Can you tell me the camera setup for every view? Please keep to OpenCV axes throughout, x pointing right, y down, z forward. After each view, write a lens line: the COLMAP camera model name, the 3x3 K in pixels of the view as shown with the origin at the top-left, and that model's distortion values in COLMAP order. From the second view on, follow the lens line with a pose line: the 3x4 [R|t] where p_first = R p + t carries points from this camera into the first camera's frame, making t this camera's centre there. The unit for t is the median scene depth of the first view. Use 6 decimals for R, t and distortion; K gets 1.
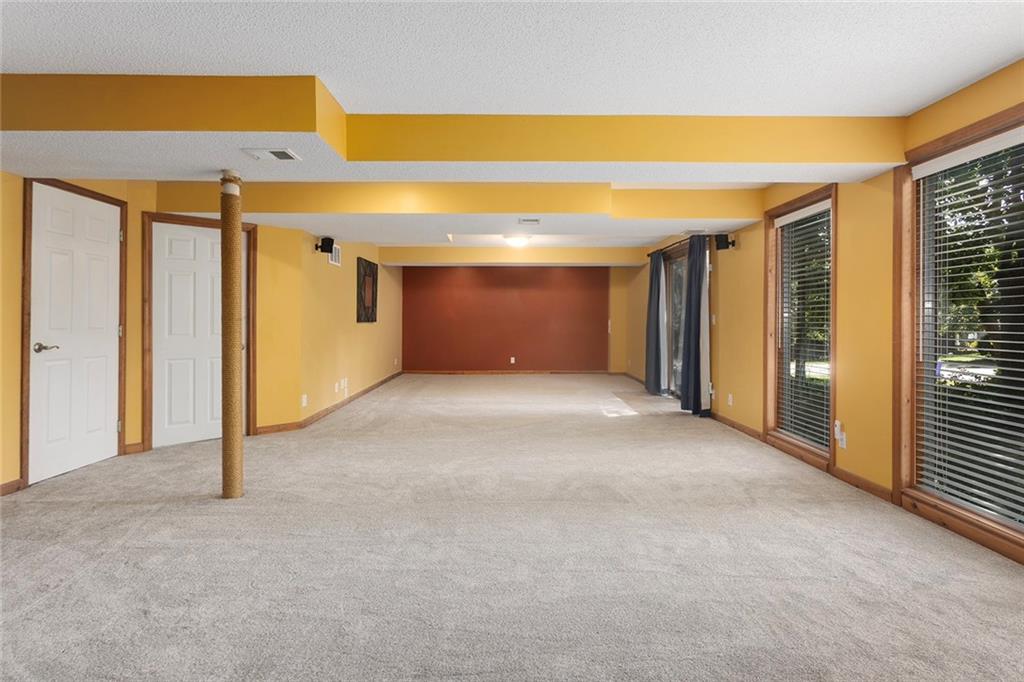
lens RADIAL K [[494.5, 0, 506.3], [0, 494.5, 319.2], [0, 0, 1]] dist [0.017381, -0.000046]
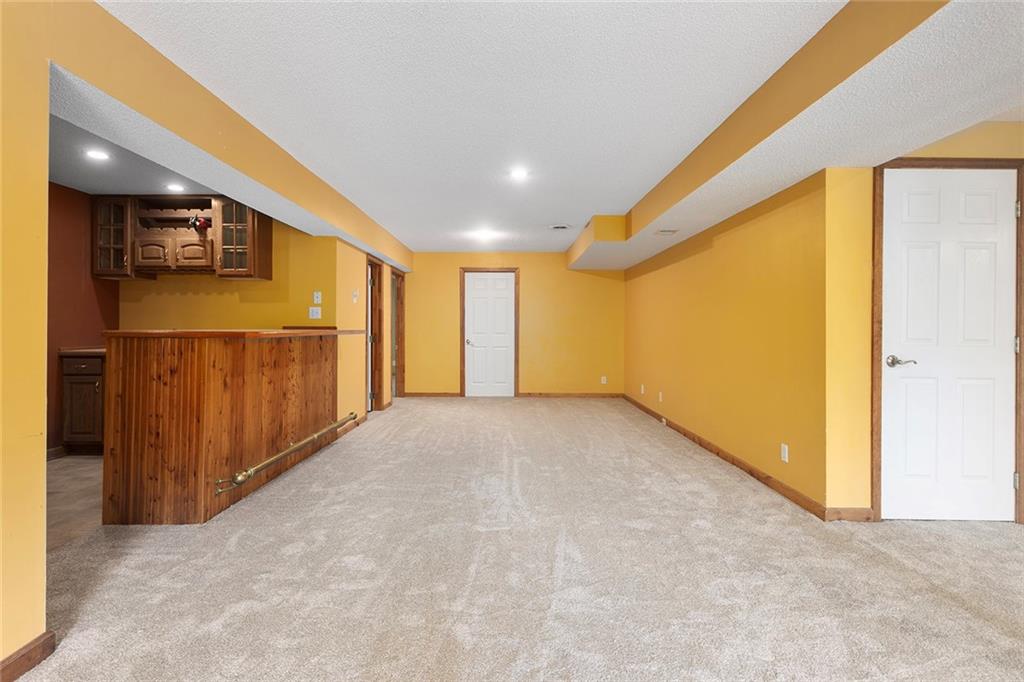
lens RADIAL K [[494.5, 0, 513.8], [0, 494.5, 324.9], [0, 0, 1]] dist [0.017381, -0.000046]
pose [[0.011254, -0.008404, -0.999901, -0.090639], [-0.001578, 0.999963, -0.008422, 0.003045], [0.999935, 0.001673, 0.011240, 0.355863]]
